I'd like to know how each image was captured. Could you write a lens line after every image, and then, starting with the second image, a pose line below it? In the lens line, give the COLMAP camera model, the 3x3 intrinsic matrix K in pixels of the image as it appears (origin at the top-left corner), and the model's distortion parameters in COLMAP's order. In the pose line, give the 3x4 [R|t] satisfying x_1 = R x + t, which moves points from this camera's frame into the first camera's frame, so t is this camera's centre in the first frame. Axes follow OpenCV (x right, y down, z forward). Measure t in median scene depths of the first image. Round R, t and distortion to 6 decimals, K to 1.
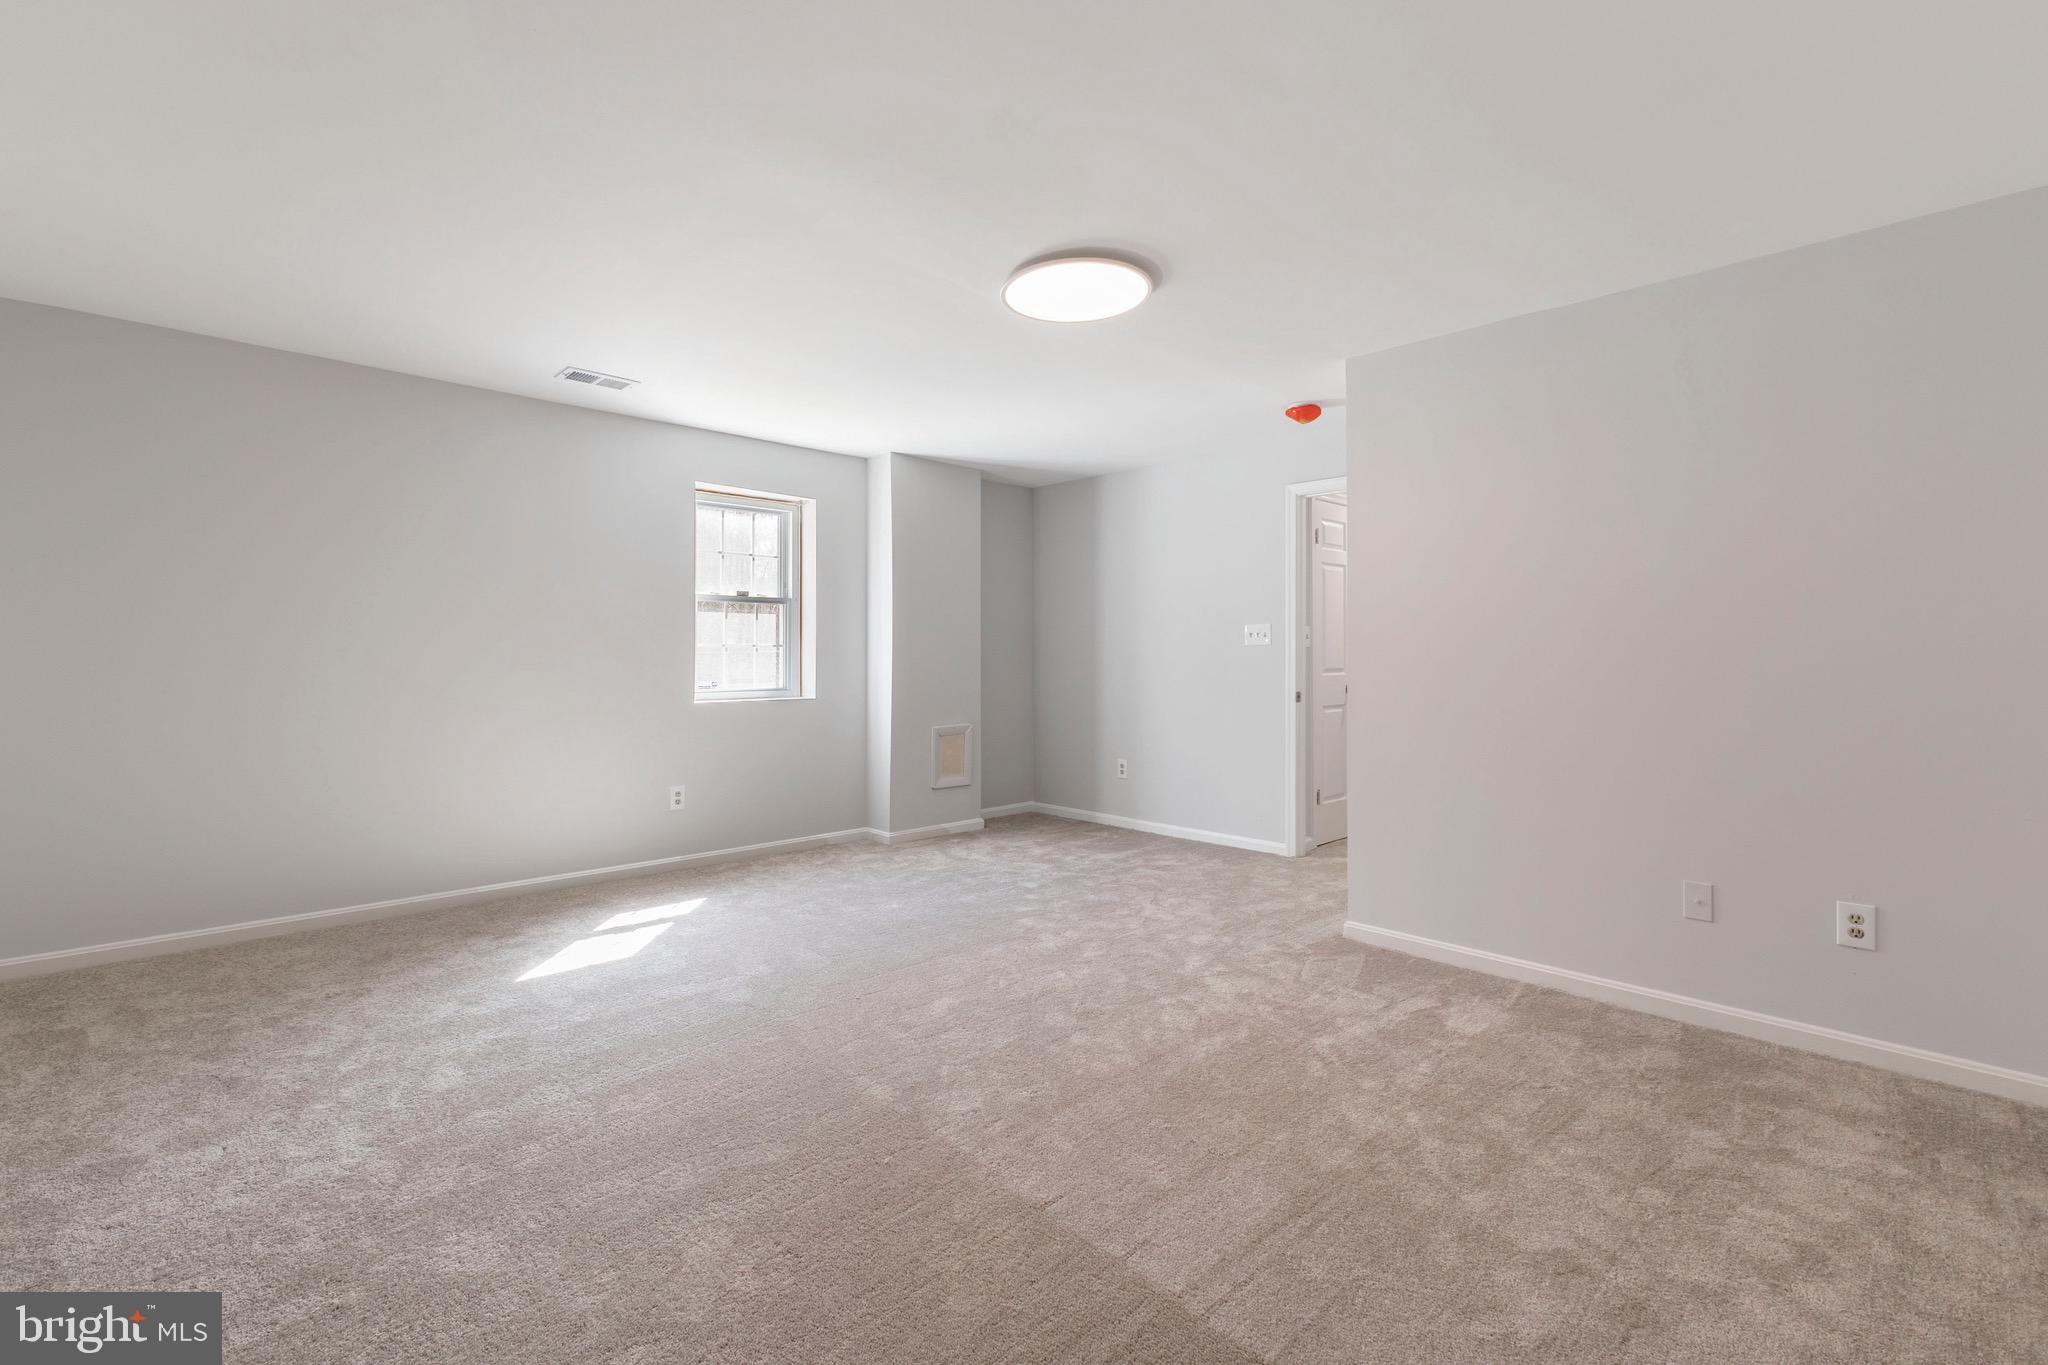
lens RADIAL K [[891.1, 0, 1019.6], [0, 891.1, 664.3], [0, 0, 1]] dist [-0.001173, -0.000018]
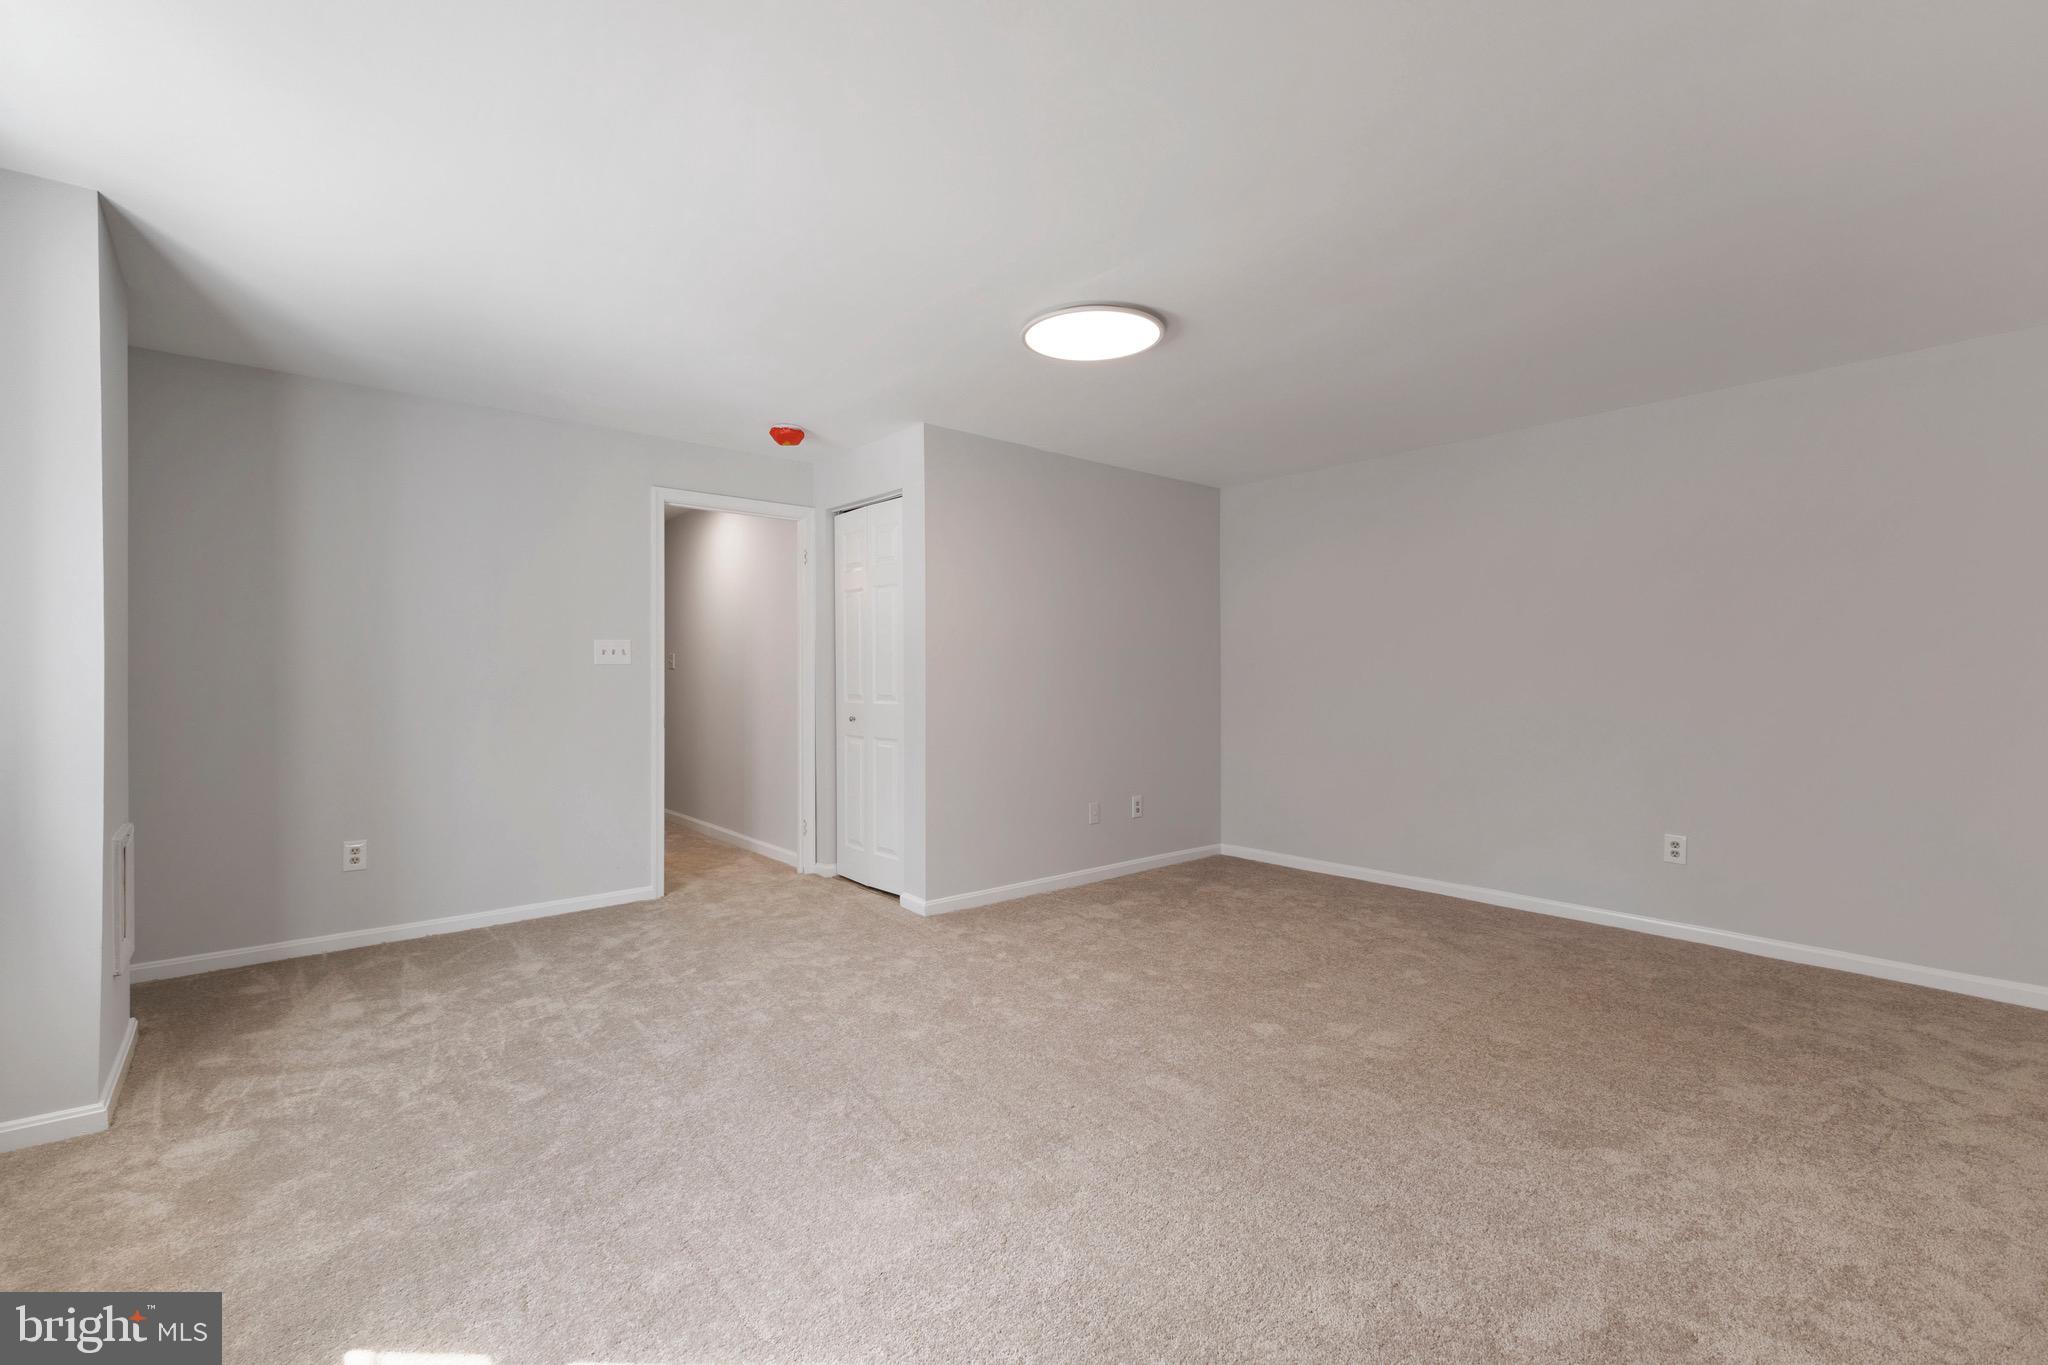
lens RADIAL K [[891.1, 0, 1019.6], [0, 891.1, 664.3], [0, 0, 1]] dist [-0.001173, -0.000018]
pose [[0.056869, 0.001513, 0.998380, -0.759456], [0.004994, 0.999986, -0.001800, -0.024273], [-0.998369, 0.005088, 0.056861, 0.759272]]
